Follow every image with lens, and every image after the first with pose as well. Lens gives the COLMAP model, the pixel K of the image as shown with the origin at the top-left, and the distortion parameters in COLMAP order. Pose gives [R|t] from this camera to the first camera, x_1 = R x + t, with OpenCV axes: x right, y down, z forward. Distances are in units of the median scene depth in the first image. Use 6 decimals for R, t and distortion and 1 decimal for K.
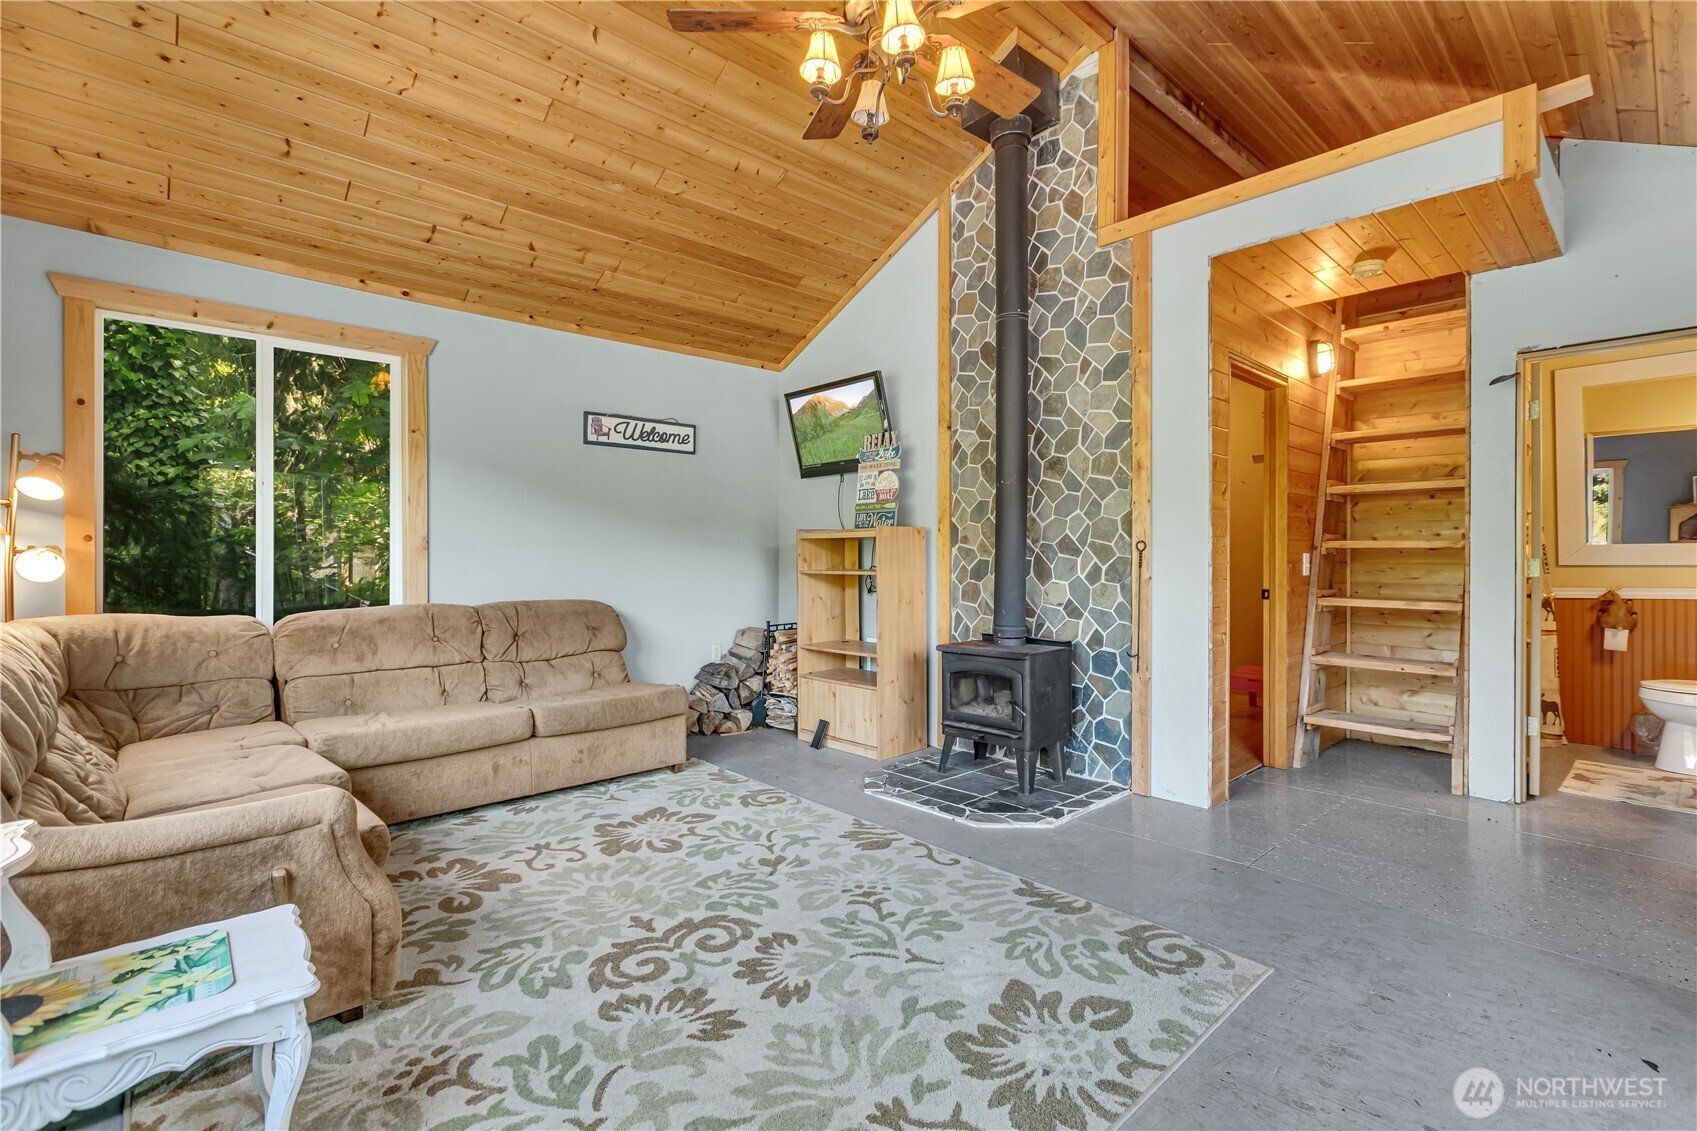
lens RADIAL K [[789.1, 0, 883.6], [0, 789.1, 566.6], [0, 0, 1]] dist [0.001974, -0.001092]
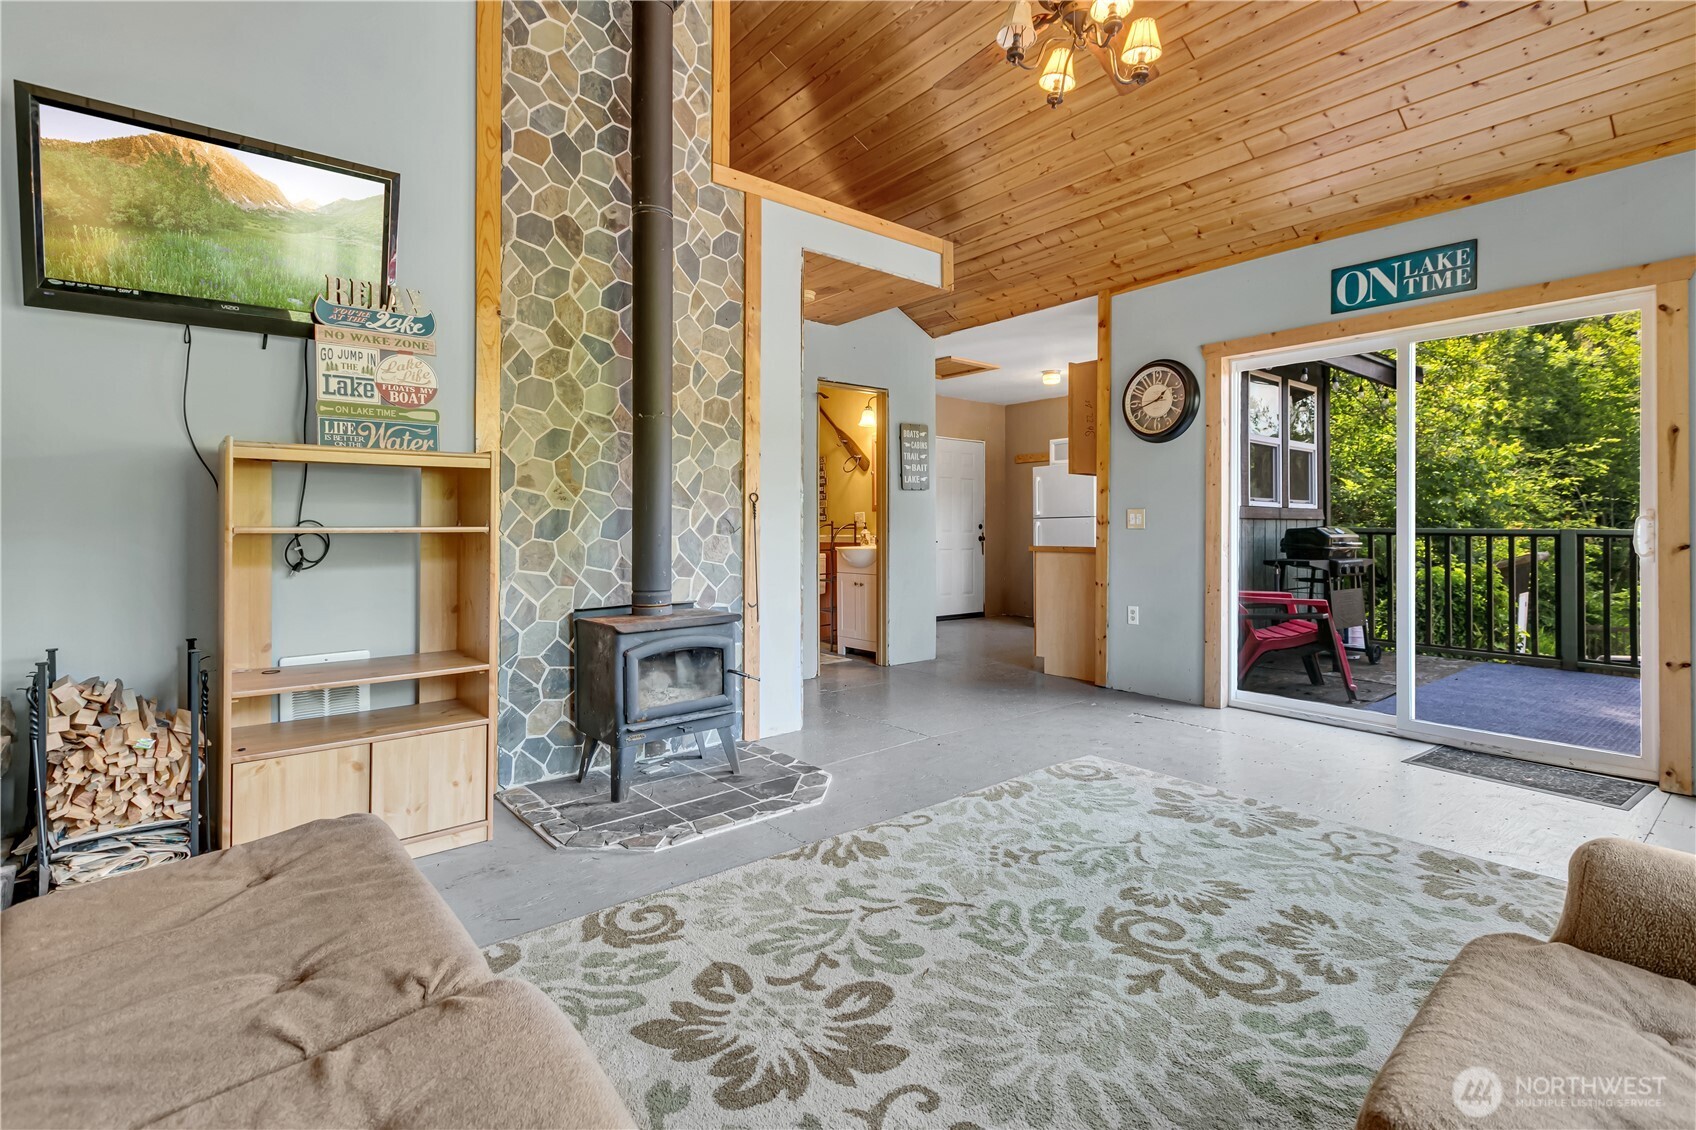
lens RADIAL K [[788.7, 0, 863.1], [0, 788.7, 537.3], [0, 0, 1]] dist [0.001974, -0.001092]
pose [[0.068070, -0.016219, 0.997549, -0.798018], [0.016172, 0.999754, 0.015151, 0.013423], [-0.997549, 0.015101, 0.068315, 0.911358]]
